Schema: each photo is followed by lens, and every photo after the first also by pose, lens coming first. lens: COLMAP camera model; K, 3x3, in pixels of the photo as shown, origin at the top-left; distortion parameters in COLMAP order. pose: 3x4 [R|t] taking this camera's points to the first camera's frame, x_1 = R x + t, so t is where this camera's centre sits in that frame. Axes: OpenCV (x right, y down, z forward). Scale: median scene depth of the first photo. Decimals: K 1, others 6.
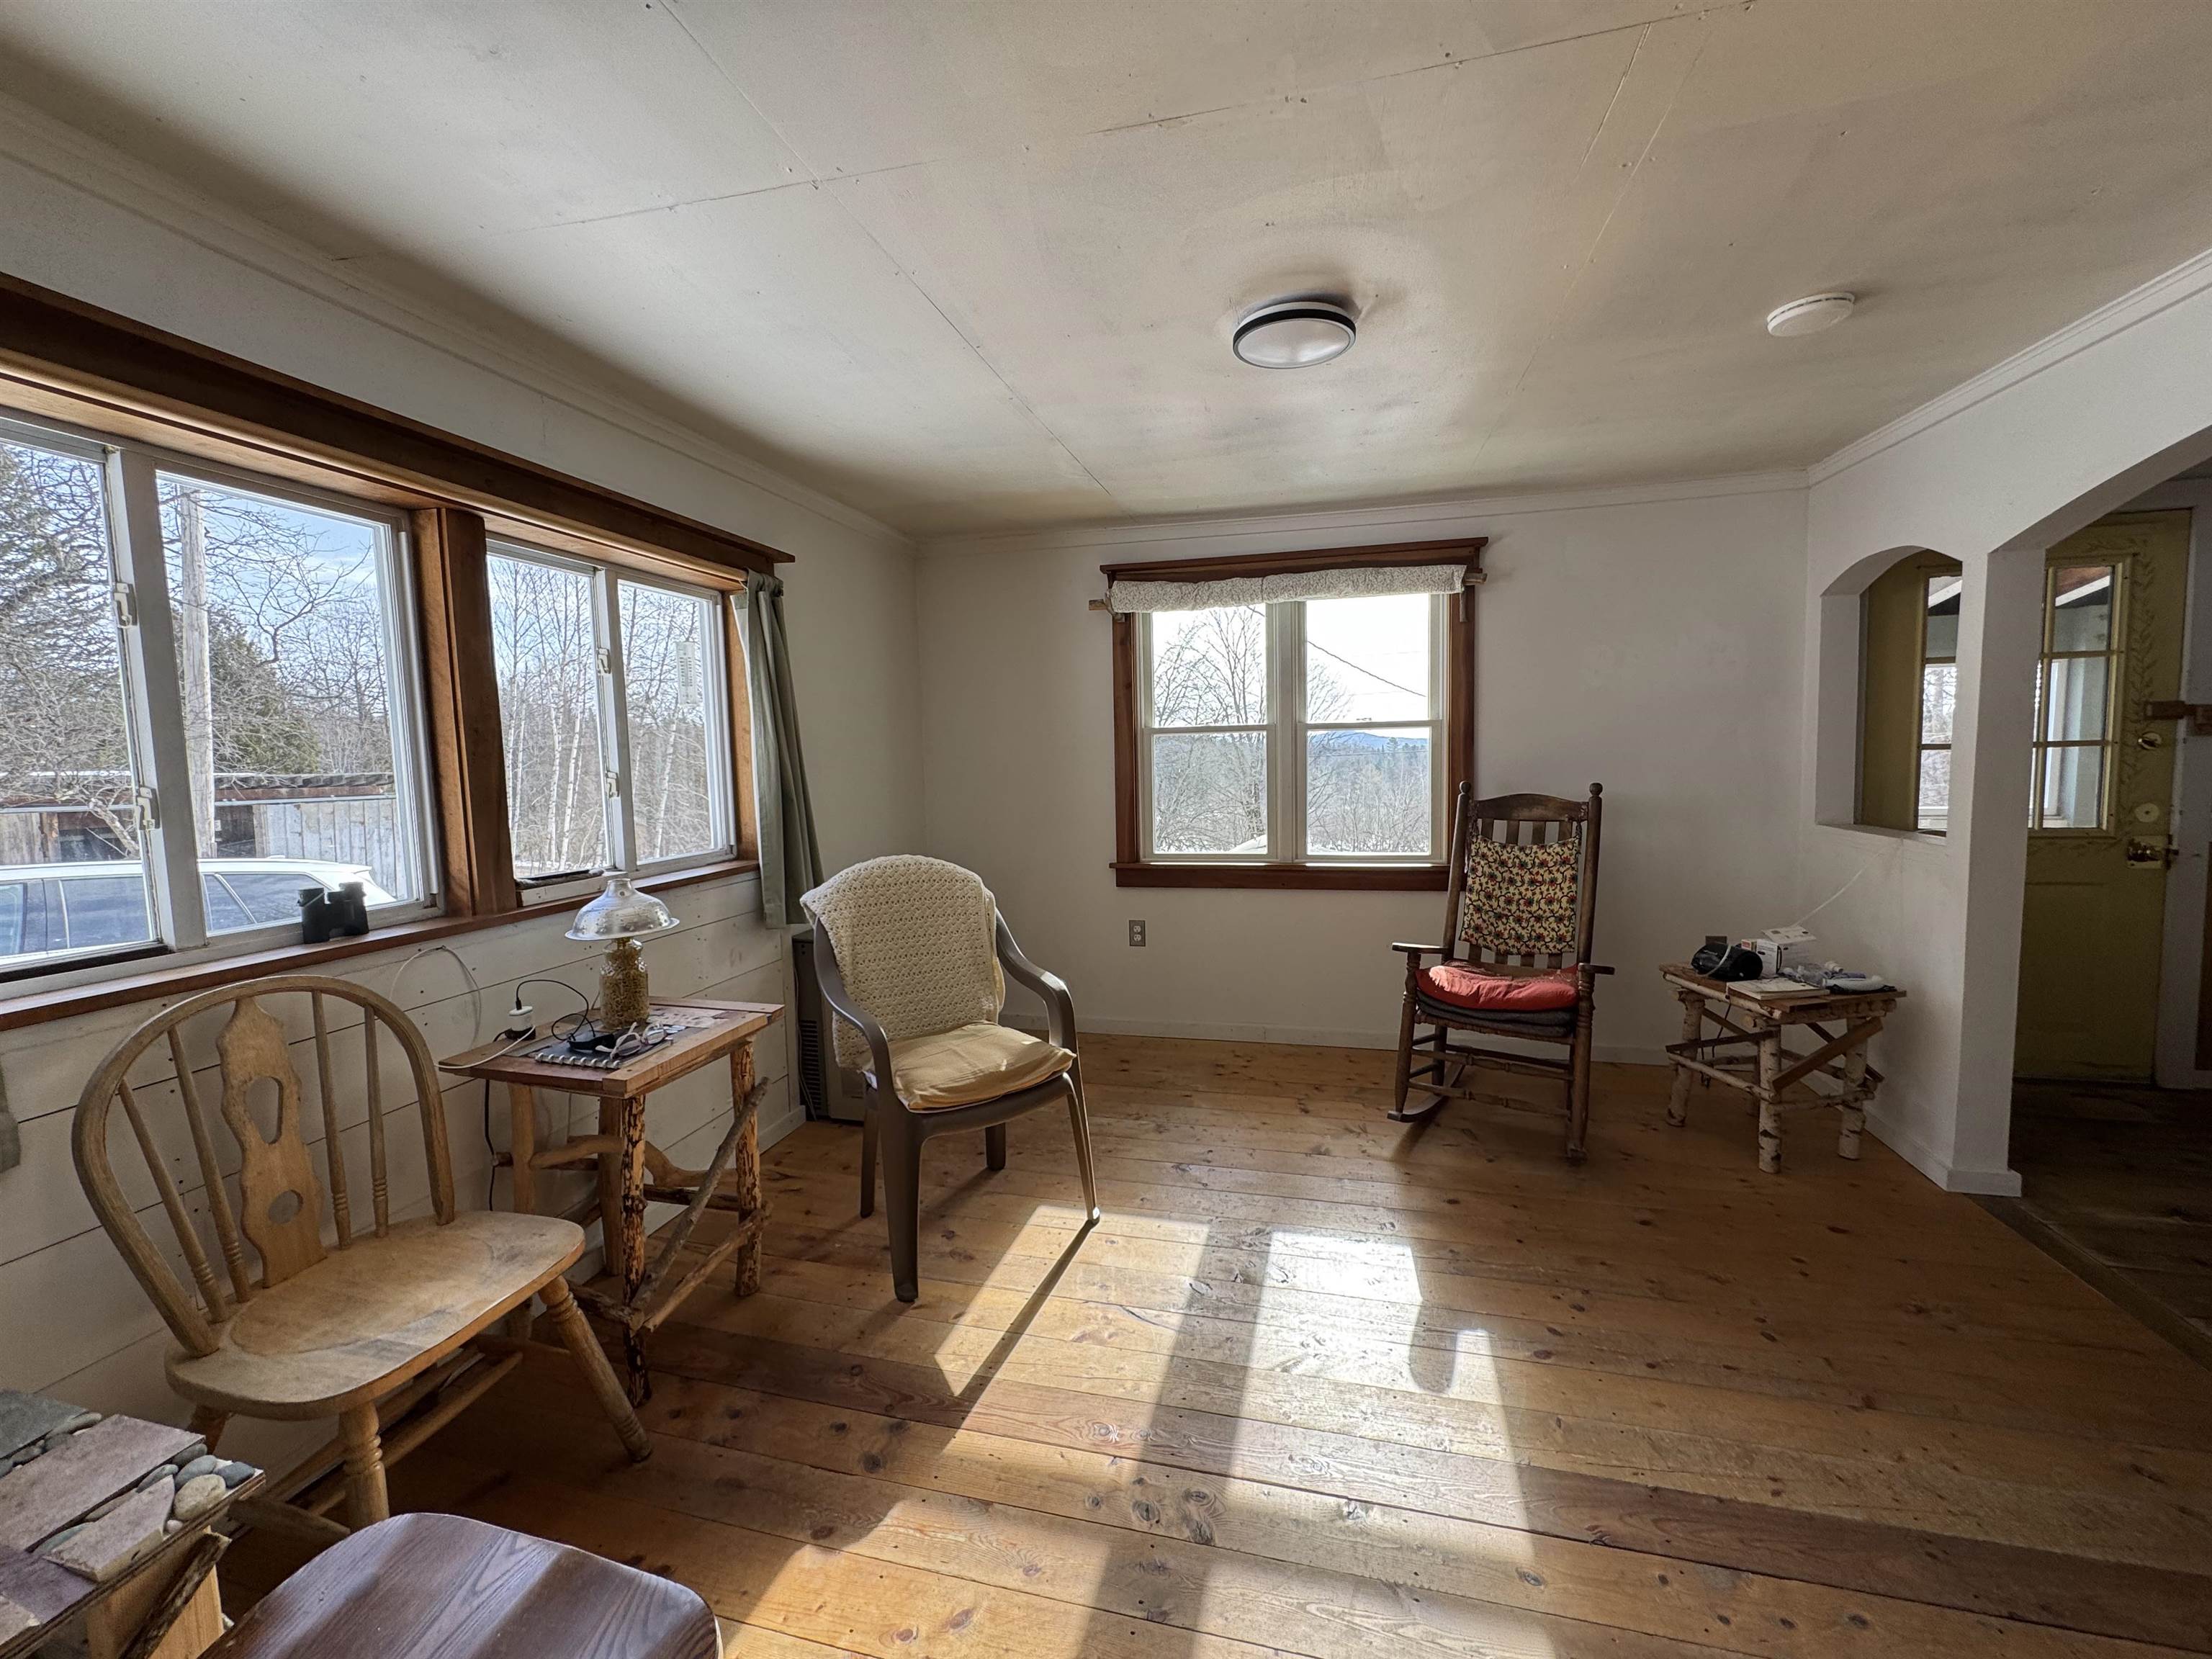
lens RADIAL K [[872.2, 0, 1112.2], [0, 872.2, 829.1], [0, 0, 1]] dist [-0.000636, -0.000838]
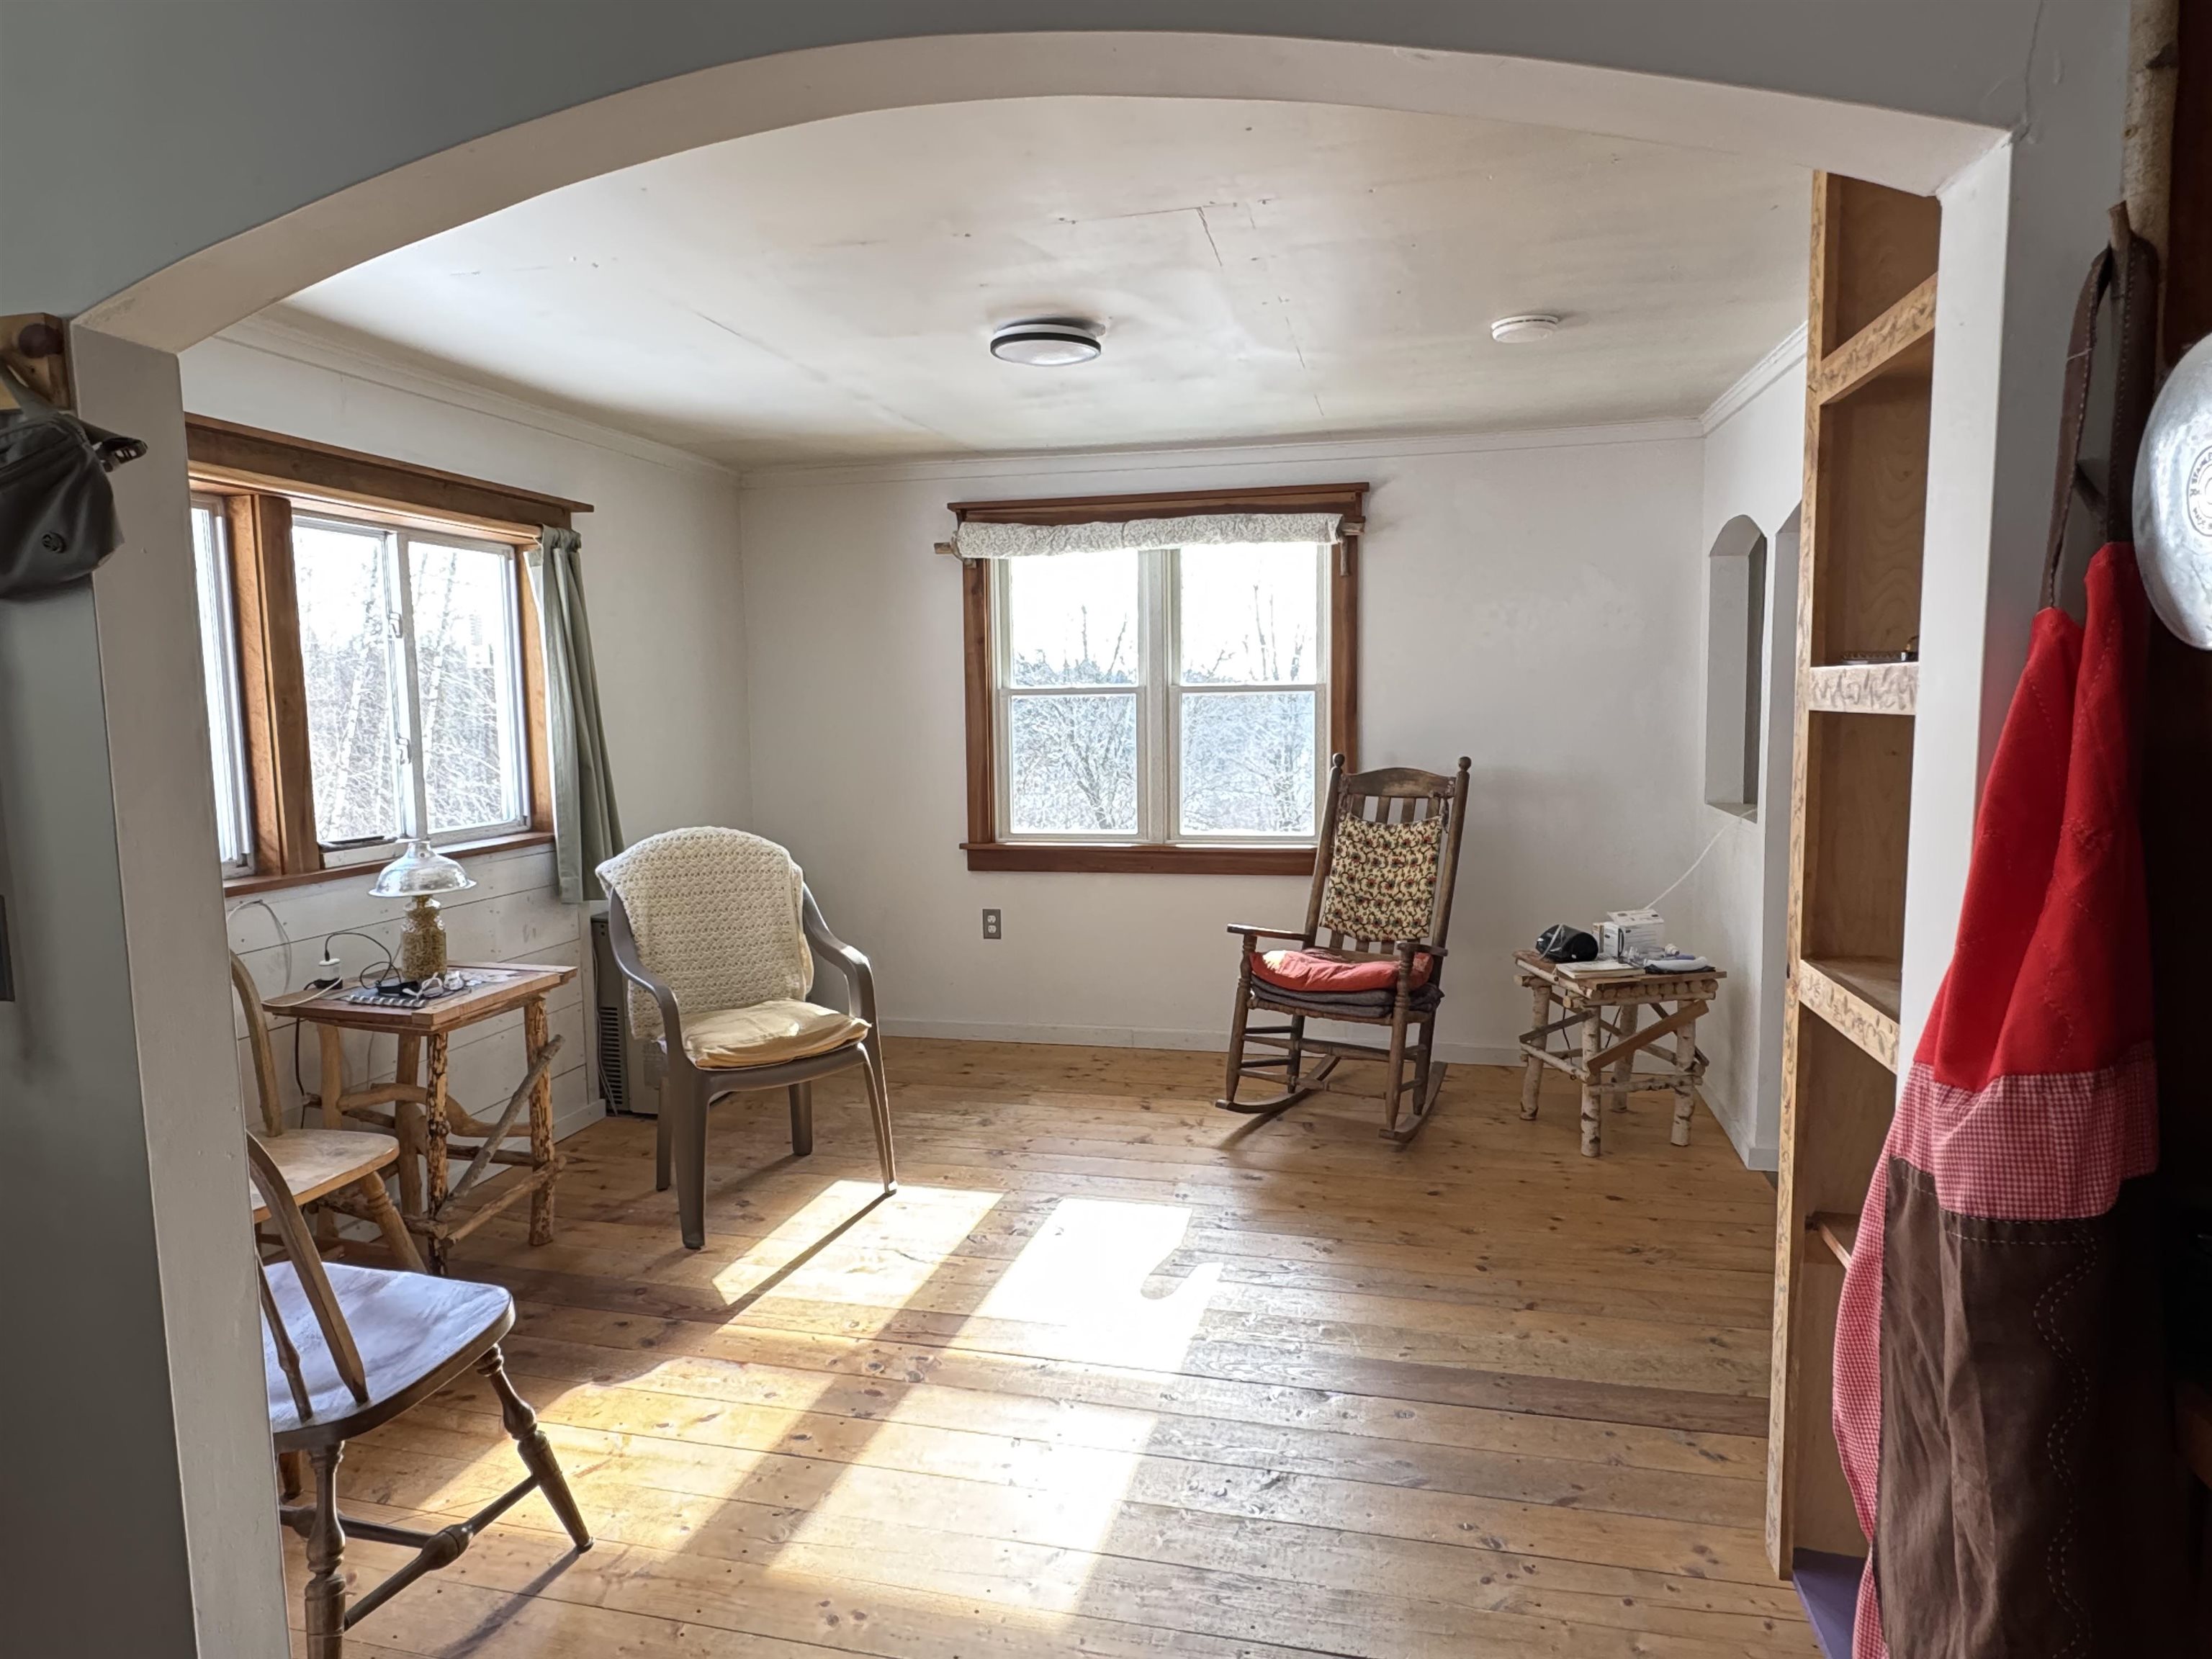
lens RADIAL K [[1288.5, 0, 1104.3], [0, 1288.5, 835.3], [0, 0, 1]] dist [-0.001744, 0.000344]
pose [[0.999903, 0.007244, 0.011893, 0.176985], [-0.007434, 0.999844, 0.016010, 0.012931], [-0.011775, -0.016097, 0.999801, -0.409373]]
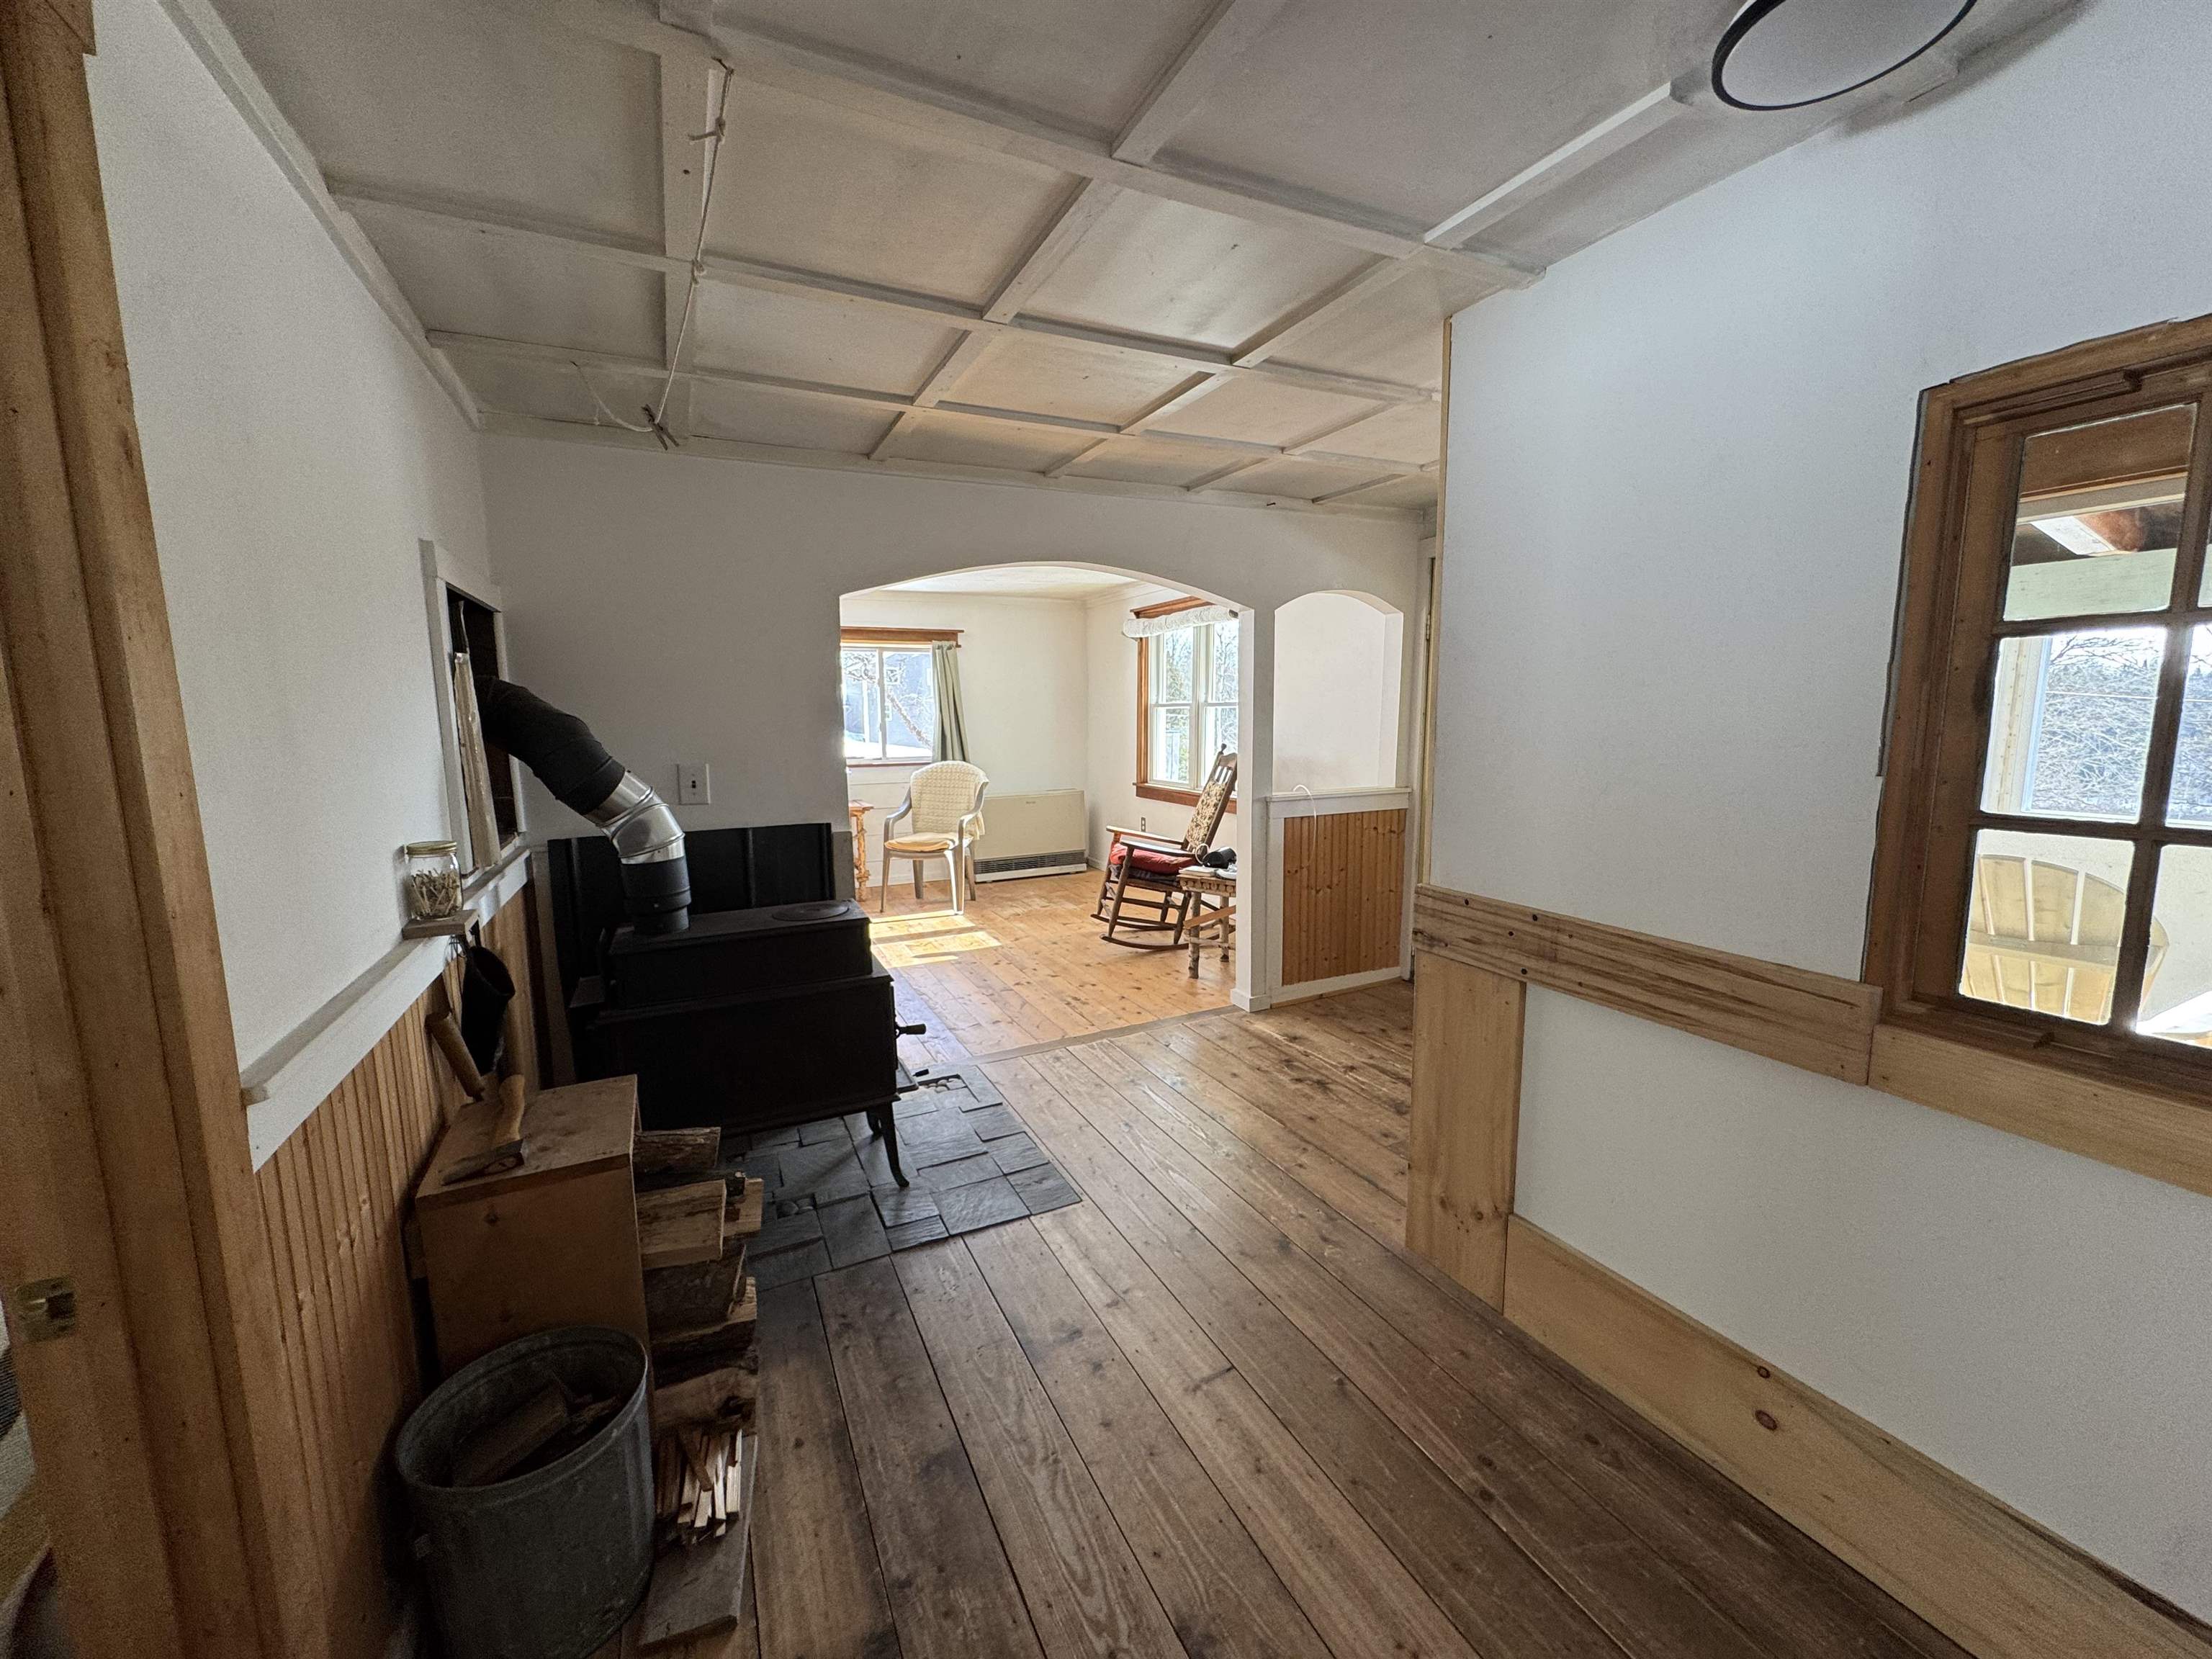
lens RADIAL K [[872.2, 0, 1102.1], [0, 872.2, 826.3], [0, 0, 1]] dist [-0.000636, -0.000838]
pose [[0.640206, 0.119019, -0.758928, 1.783450], [-0.074371, 0.992887, 0.092973, -0.043235], [0.764595, -0.003080, 0.644503, -0.216143]]
